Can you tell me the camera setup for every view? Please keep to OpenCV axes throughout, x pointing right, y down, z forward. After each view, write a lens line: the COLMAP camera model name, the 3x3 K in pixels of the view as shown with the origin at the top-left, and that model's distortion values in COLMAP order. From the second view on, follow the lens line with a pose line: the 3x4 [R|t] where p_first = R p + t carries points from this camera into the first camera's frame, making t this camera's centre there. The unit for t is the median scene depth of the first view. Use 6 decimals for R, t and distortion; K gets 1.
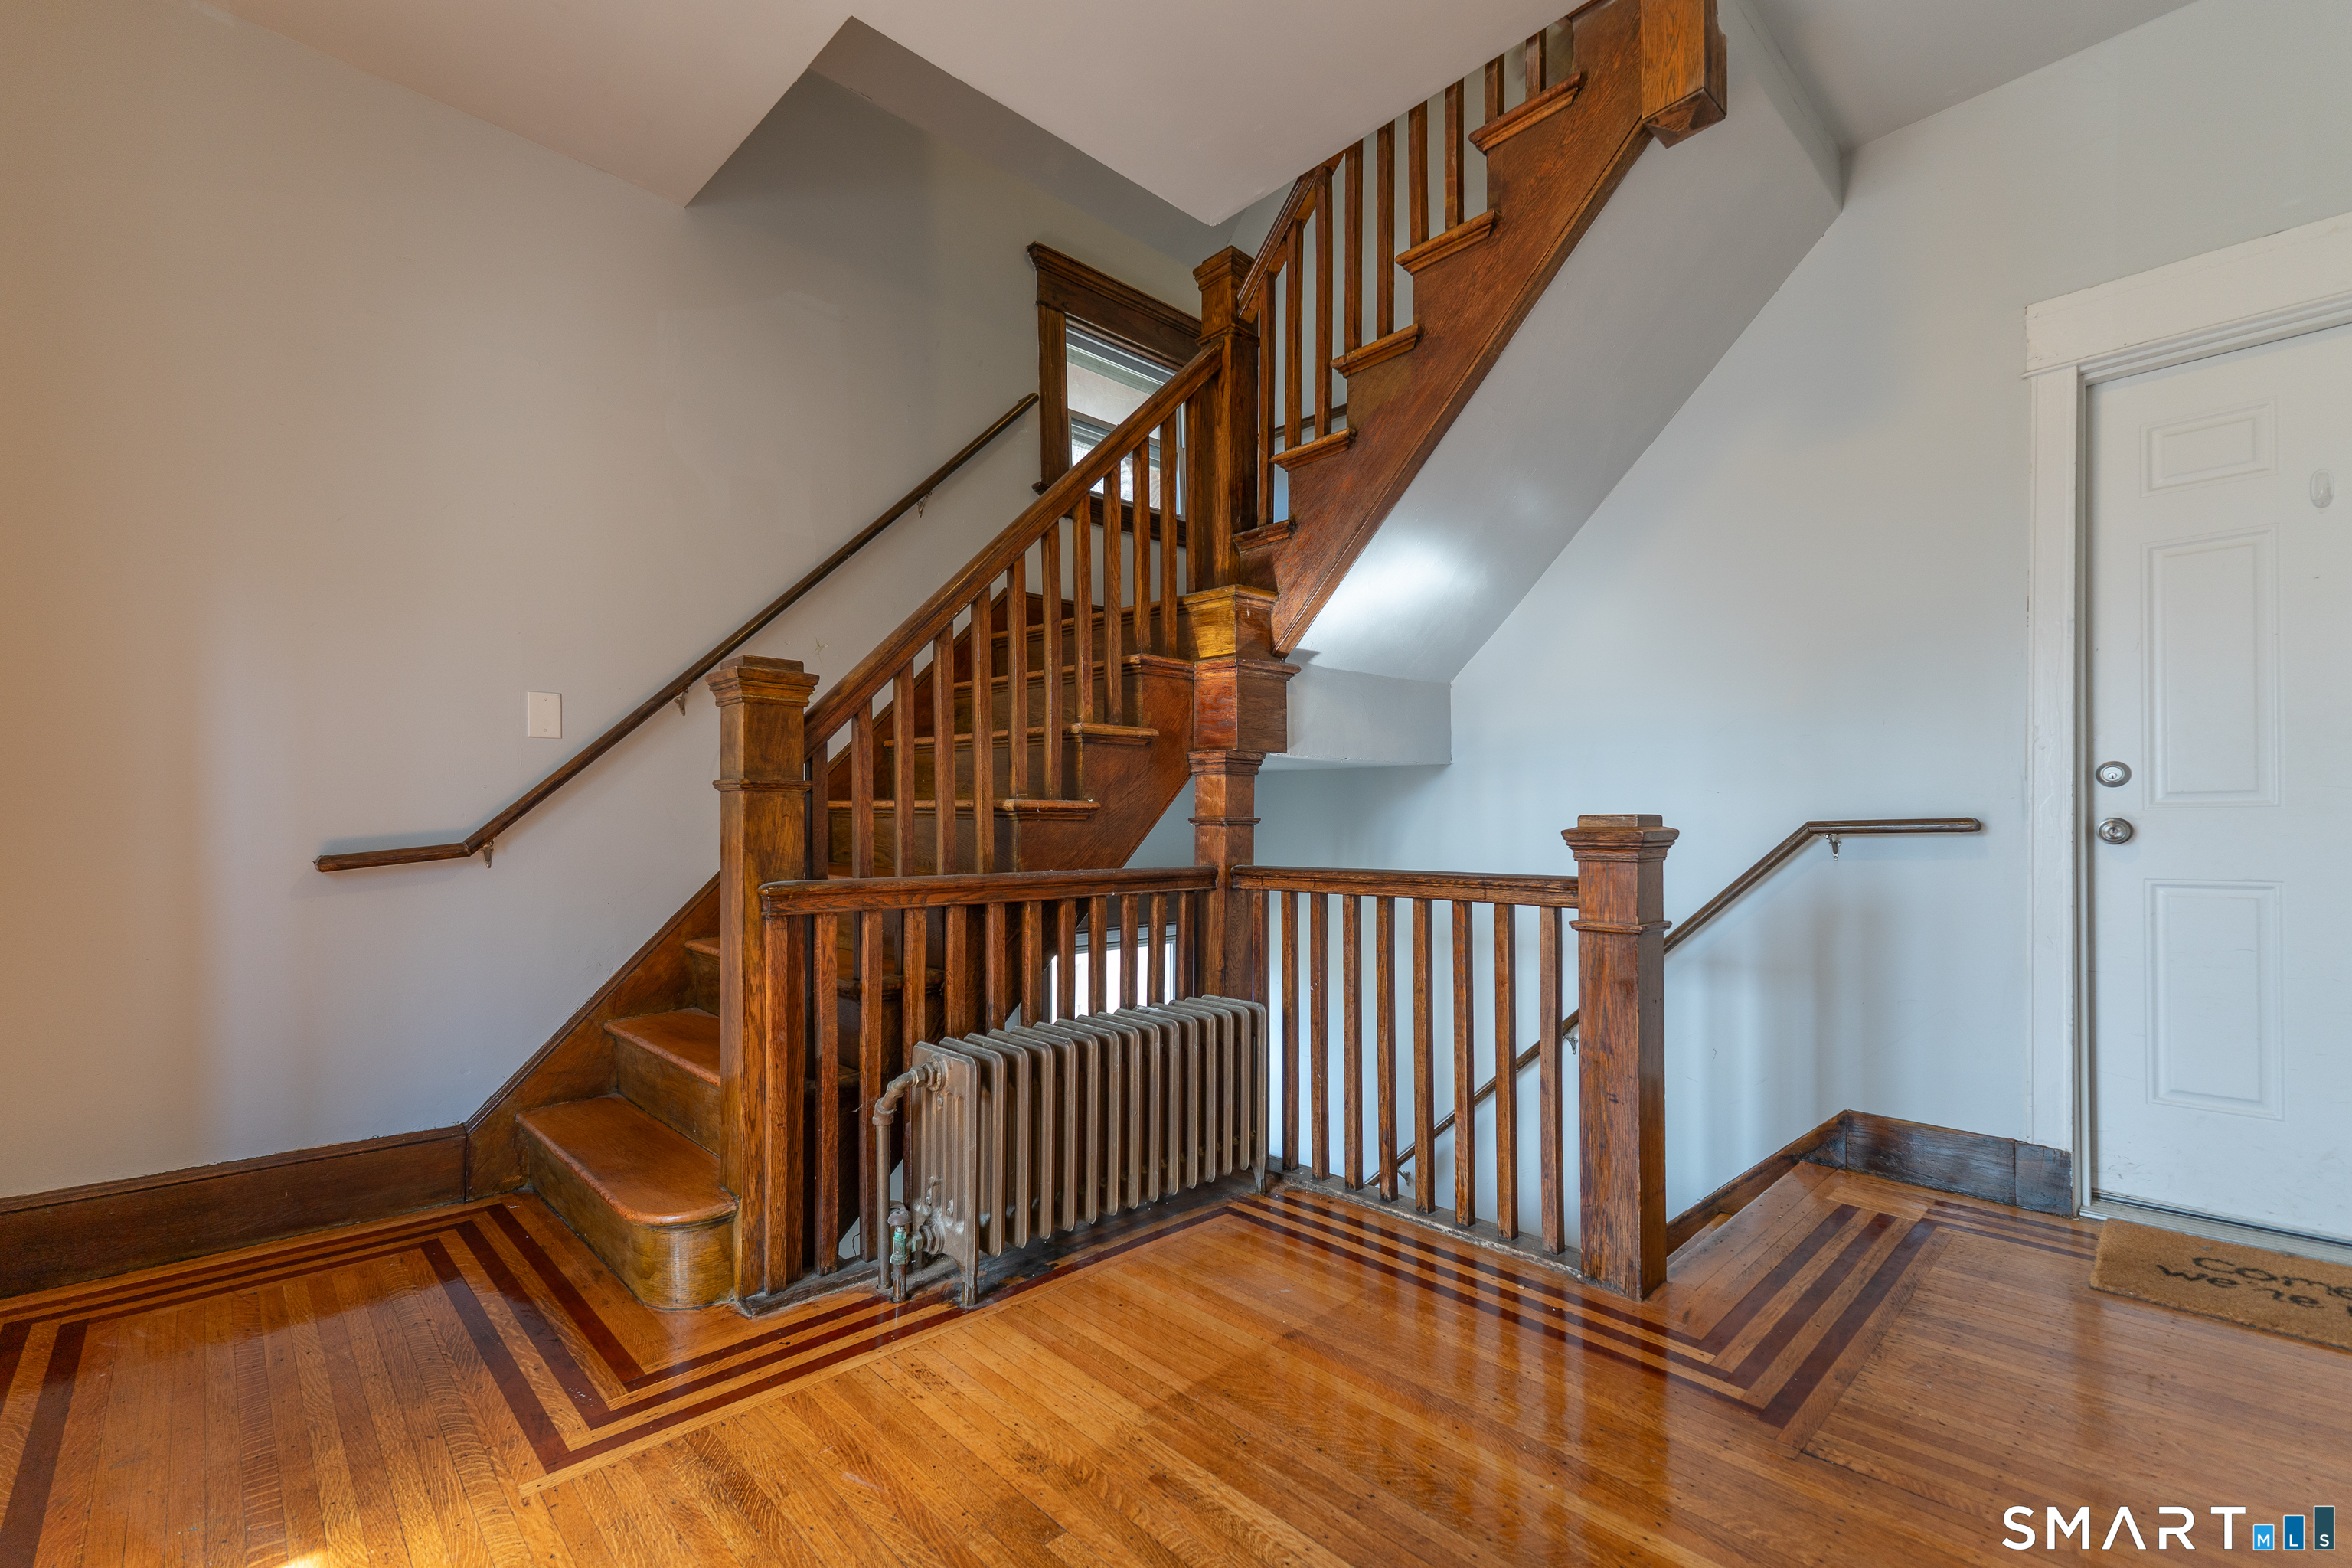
lens RADIAL K [[1036.3, 0, 1176.9], [0, 1036.3, 821.0], [0, 0, 1]] dist [0.007804, -0.000139]
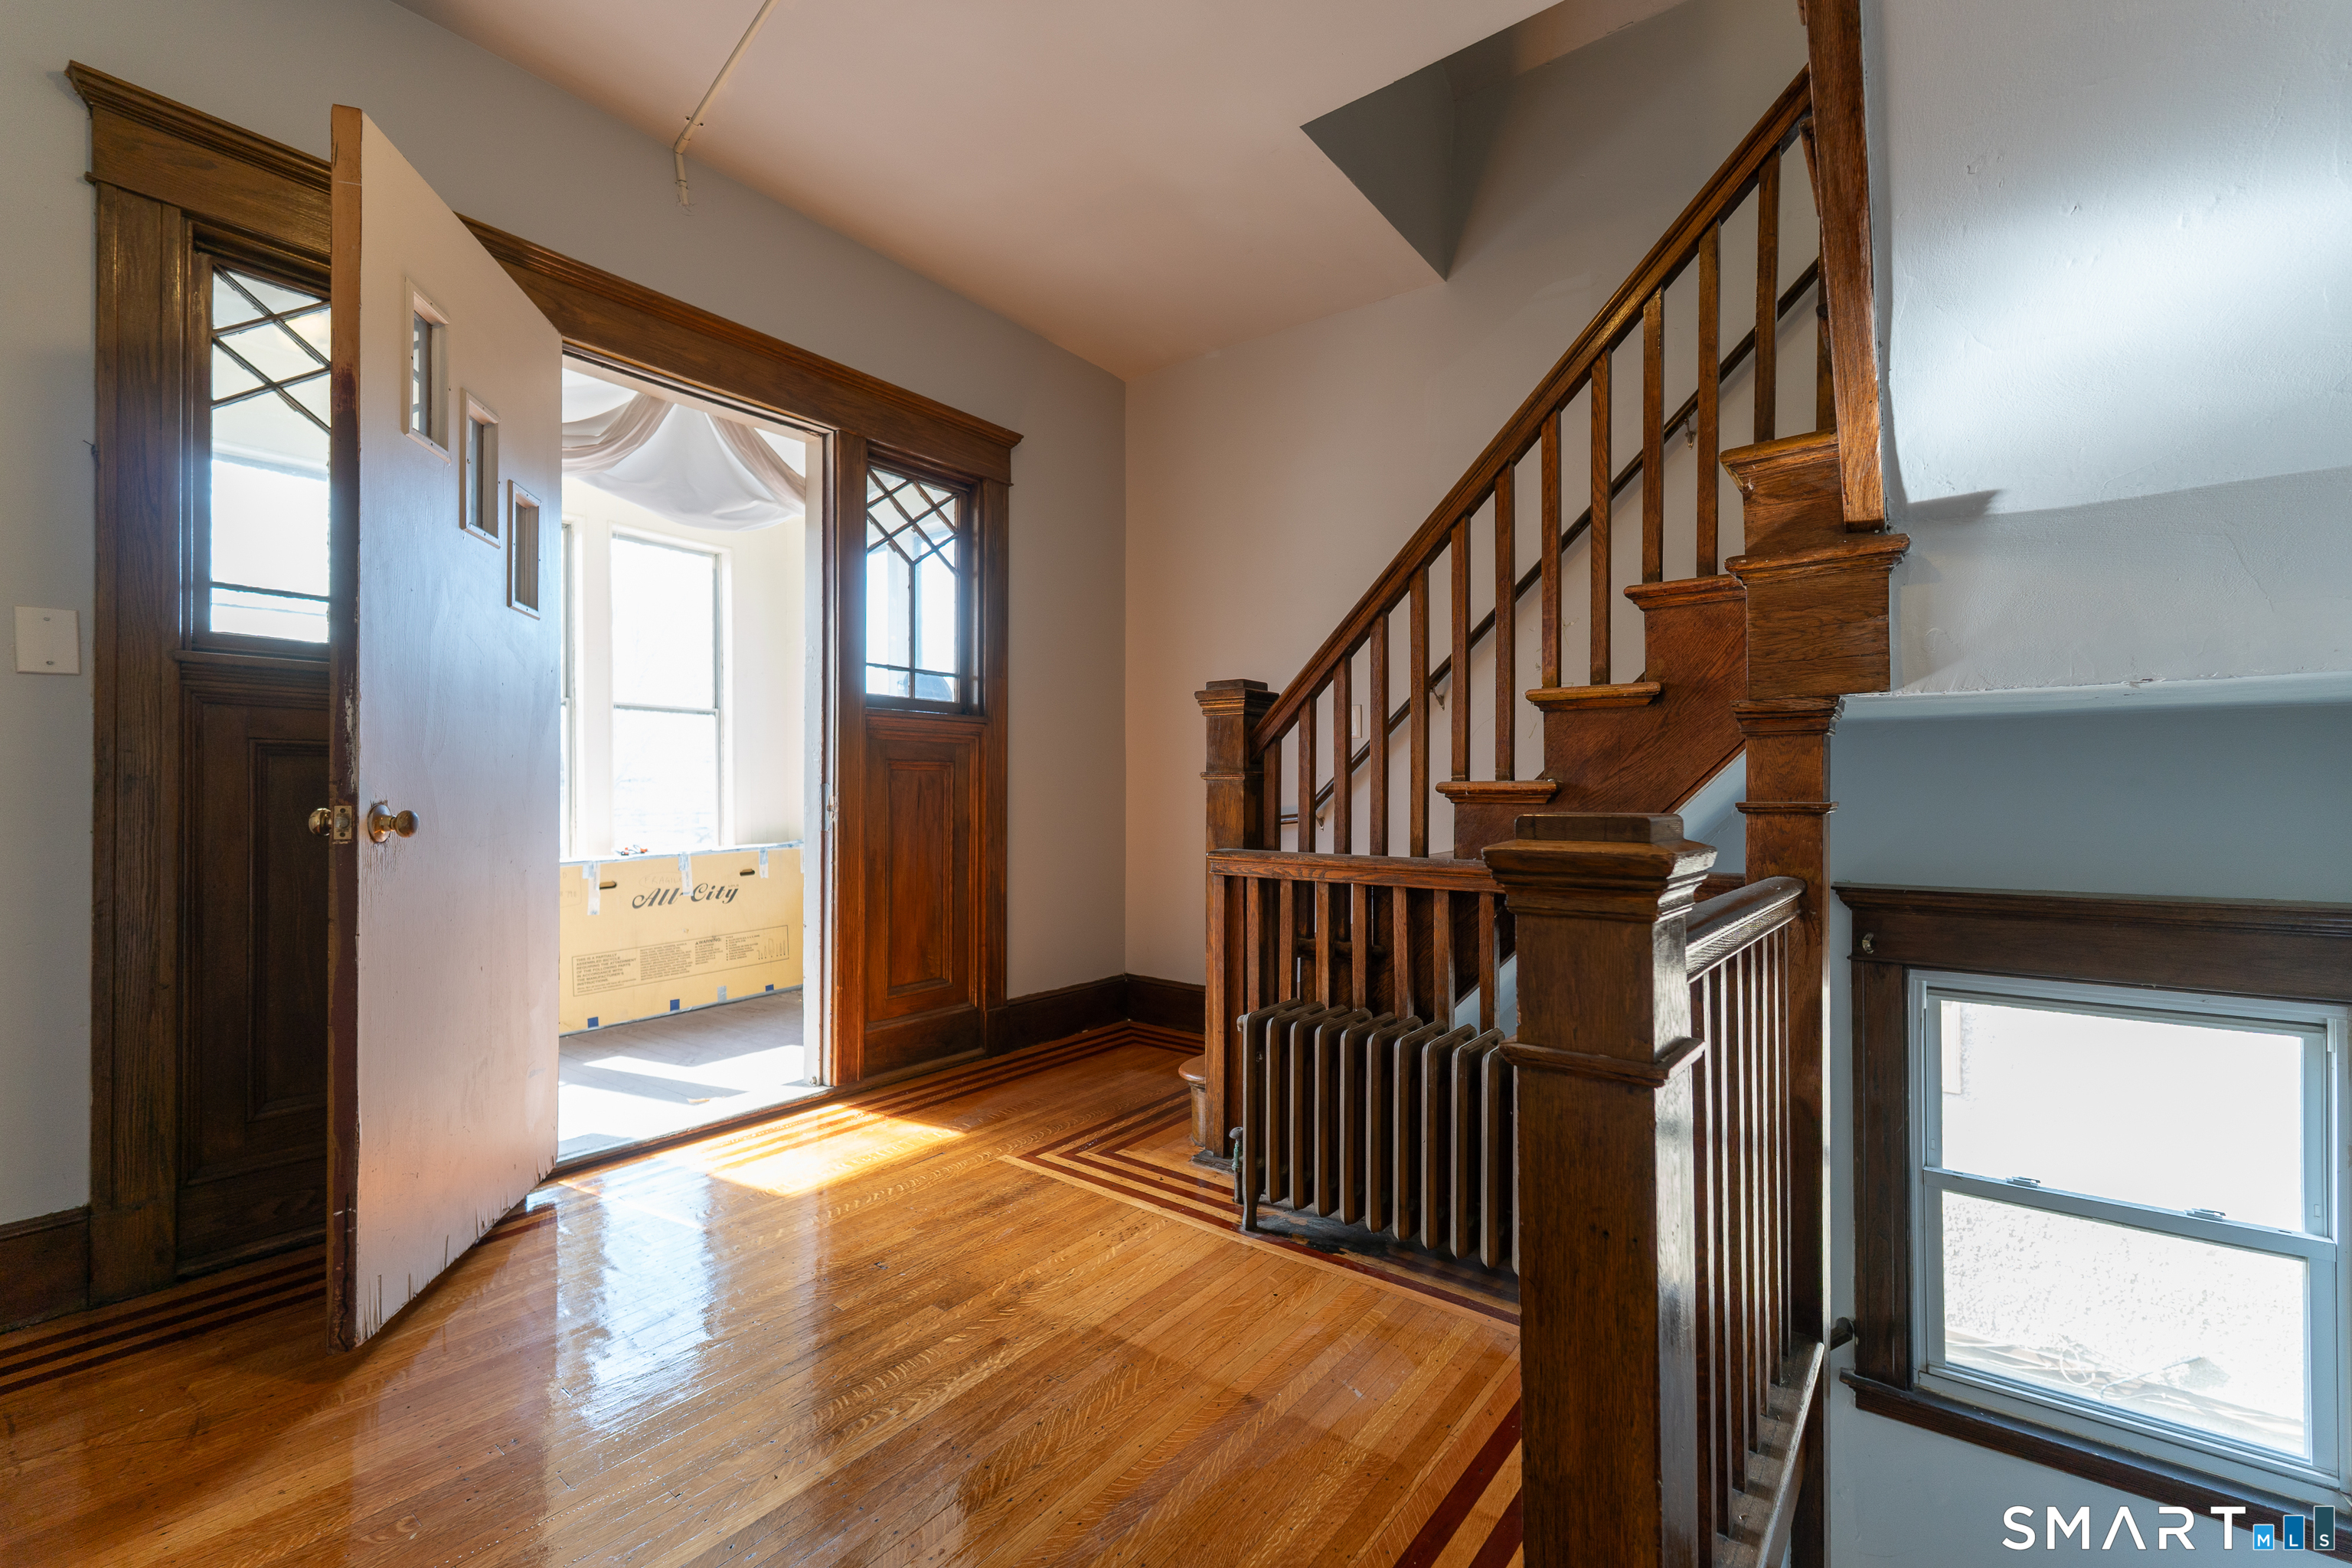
lens RADIAL K [[989.9, 0, 1172.9], [0, 989.9, 771.8], [0, 0, 1]] dist [0.006429, -0.000192]
pose [[0.126469, -0.021018, -0.991748, 0.953280], [0.006020, 0.999773, -0.020421, -0.018659], [0.991952, -0.003388, 0.126567, 0.839893]]
